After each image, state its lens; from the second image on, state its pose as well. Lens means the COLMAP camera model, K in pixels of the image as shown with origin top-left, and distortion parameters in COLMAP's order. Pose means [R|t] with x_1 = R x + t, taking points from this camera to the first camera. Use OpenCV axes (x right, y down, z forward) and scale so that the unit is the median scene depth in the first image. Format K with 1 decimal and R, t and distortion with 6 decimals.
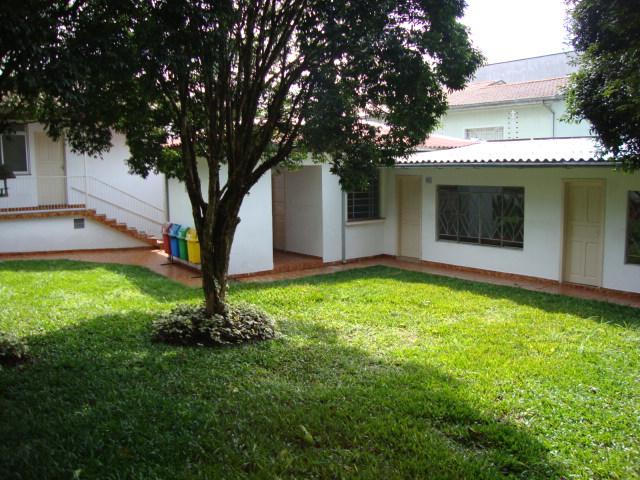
lens RADIAL K [[575.7, 0, 320.0], [0, 575.7, 240.0], [0, 0, 1]] dist [-0.202104, 0.207022]
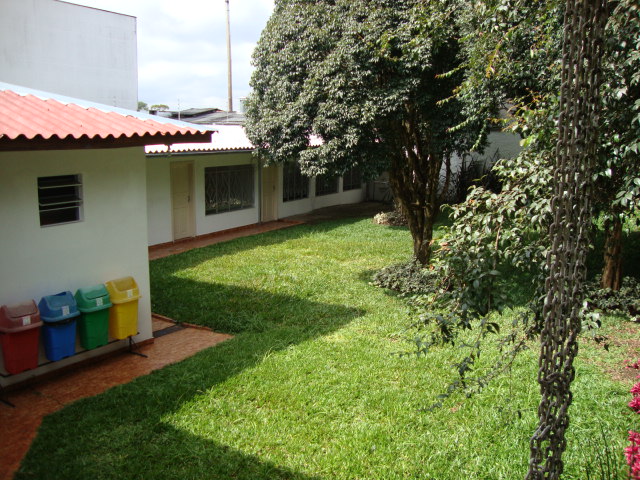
lens RADIAL K [[575.7, 0, 320.0], [0, 575.7, 240.0], [0, 0, 1]] dist [-0.202104, 0.207022]
pose [[-0.341605, -0.129602, 0.930865, -1.034235], [0.145755, 0.971158, 0.188701, -0.145850], [-0.928473, 0.200139, -0.312863, 1.194925]]
